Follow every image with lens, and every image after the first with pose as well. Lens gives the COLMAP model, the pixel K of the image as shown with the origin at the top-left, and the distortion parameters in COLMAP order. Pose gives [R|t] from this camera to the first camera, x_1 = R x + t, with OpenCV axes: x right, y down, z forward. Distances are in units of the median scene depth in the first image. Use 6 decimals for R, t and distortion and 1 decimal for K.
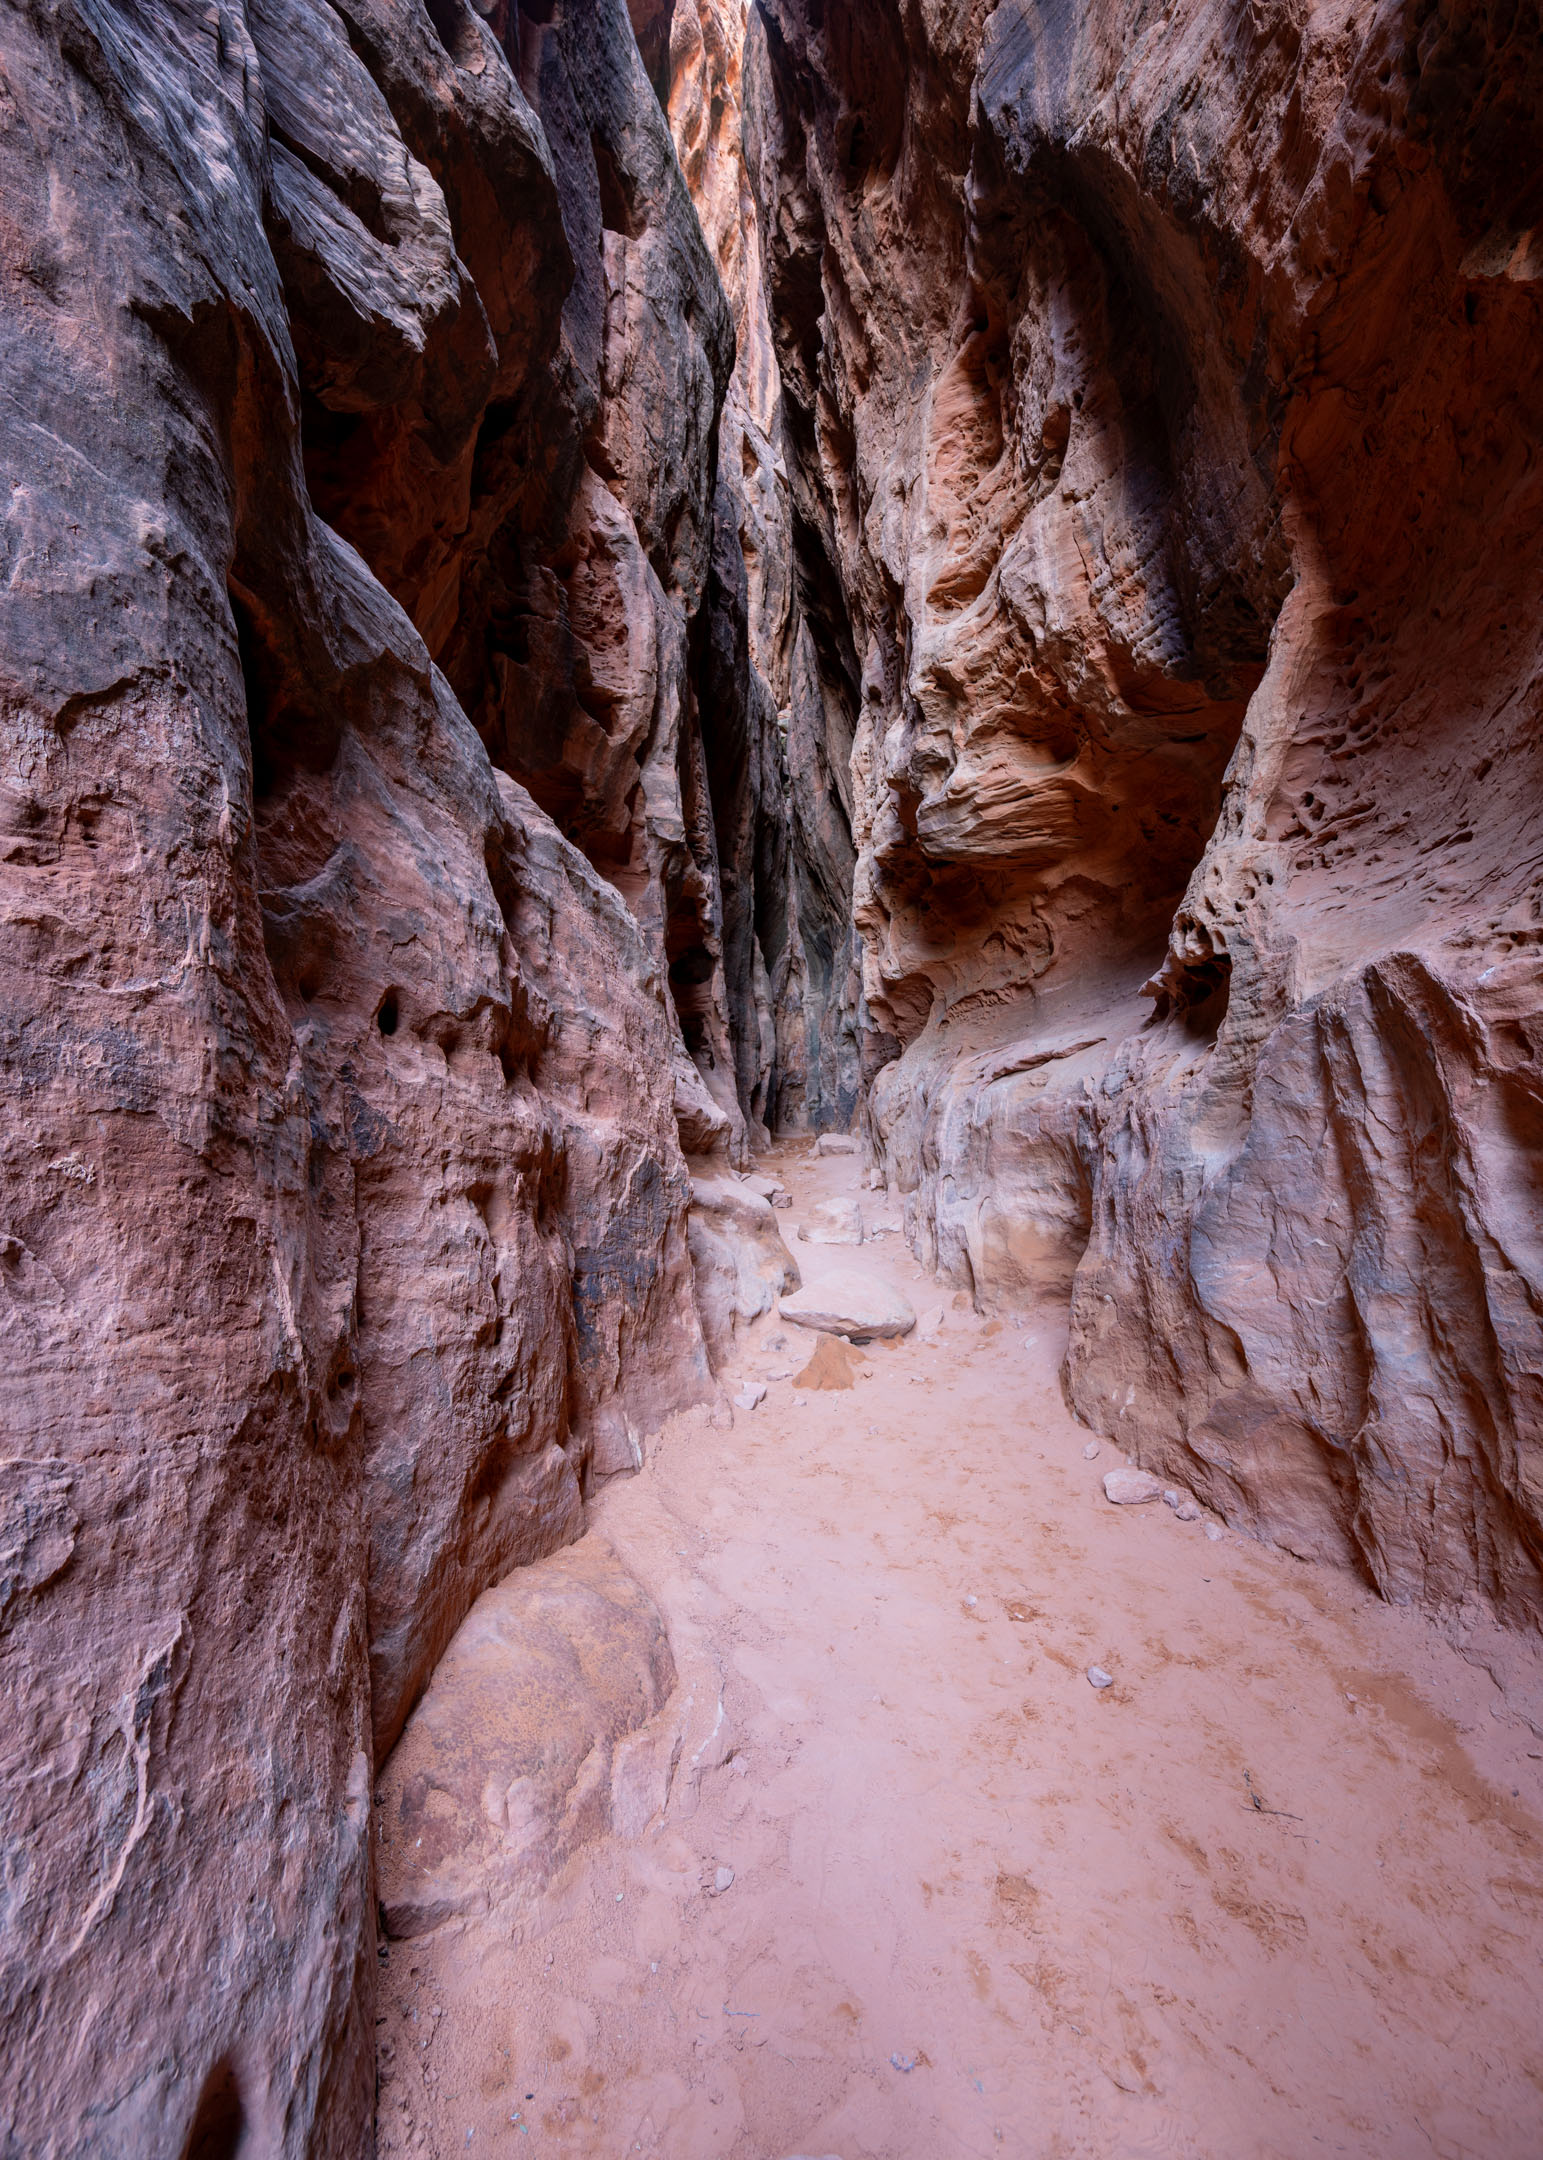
lens RADIAL K [[1245.4, 0, 769.9], [0, 1245.4, 1075.3], [0, 0, 1]] dist [0.006659, -0.002469]
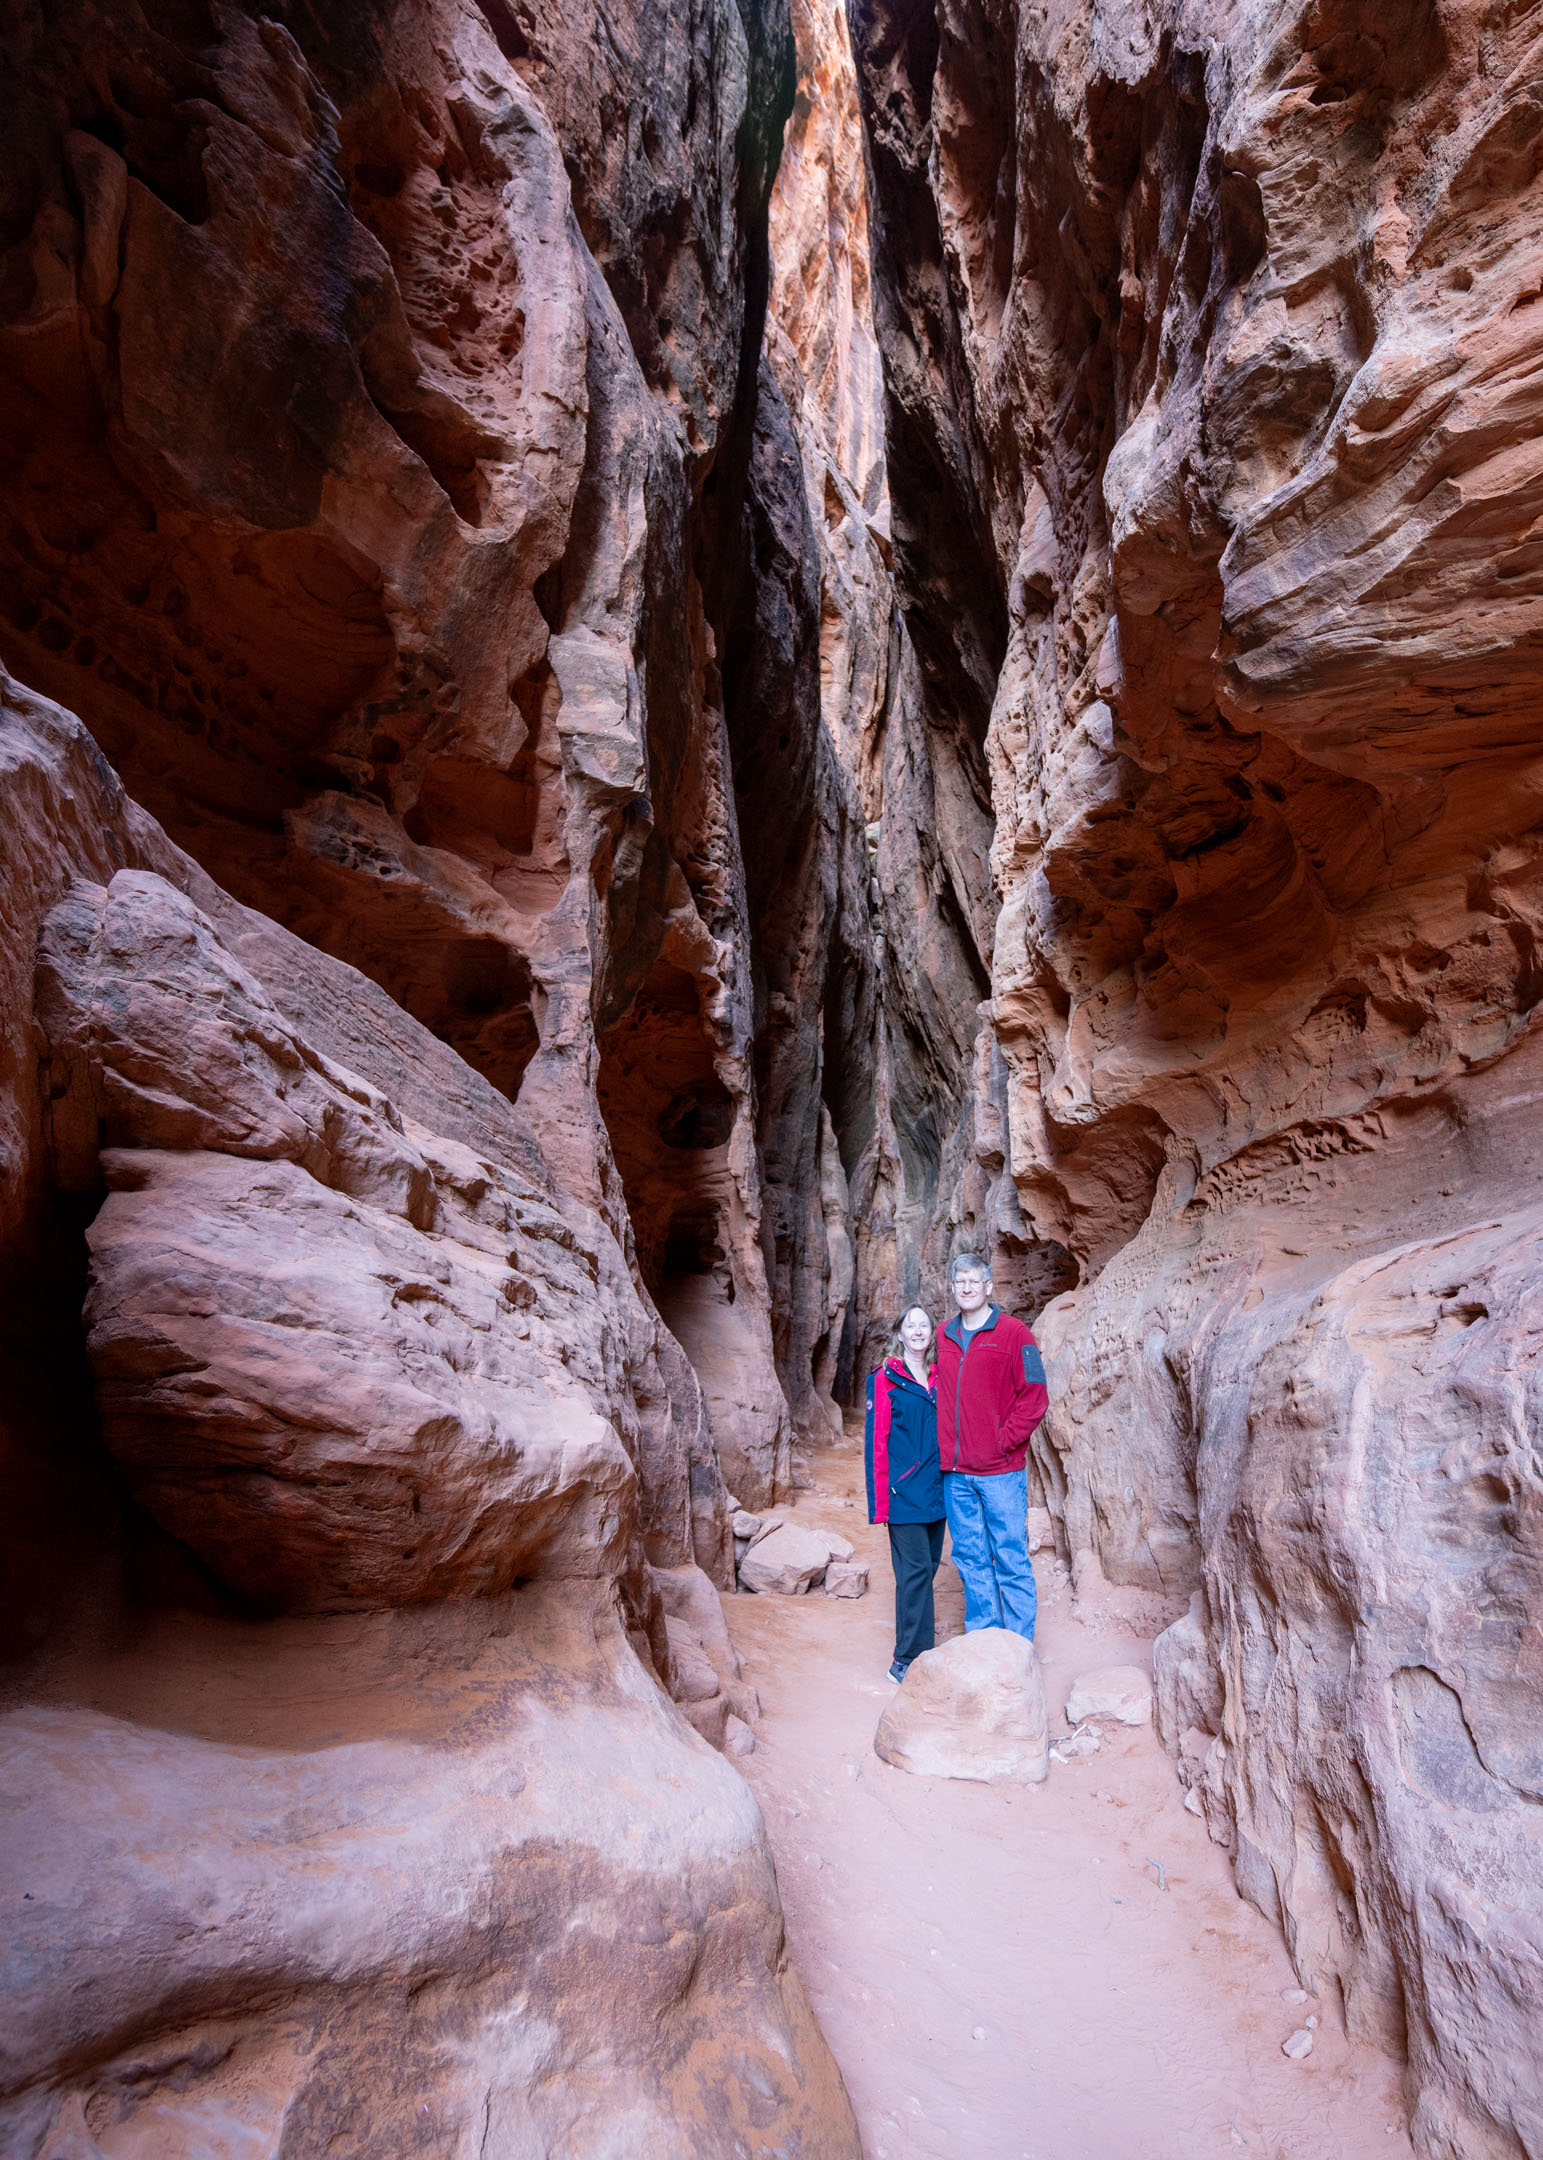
lens RADIAL K [[1245.4, 0, 839.7], [0, 1245.4, 1117.8], [0, 0, 1]] dist [0.006659, -0.002469]
pose [[0.999671, 0.016375, -0.019748, 0.014115], [-0.019462, 0.985614, -0.167886, 0.006791], [0.016715, 0.168215, 0.985609, 0.523246]]
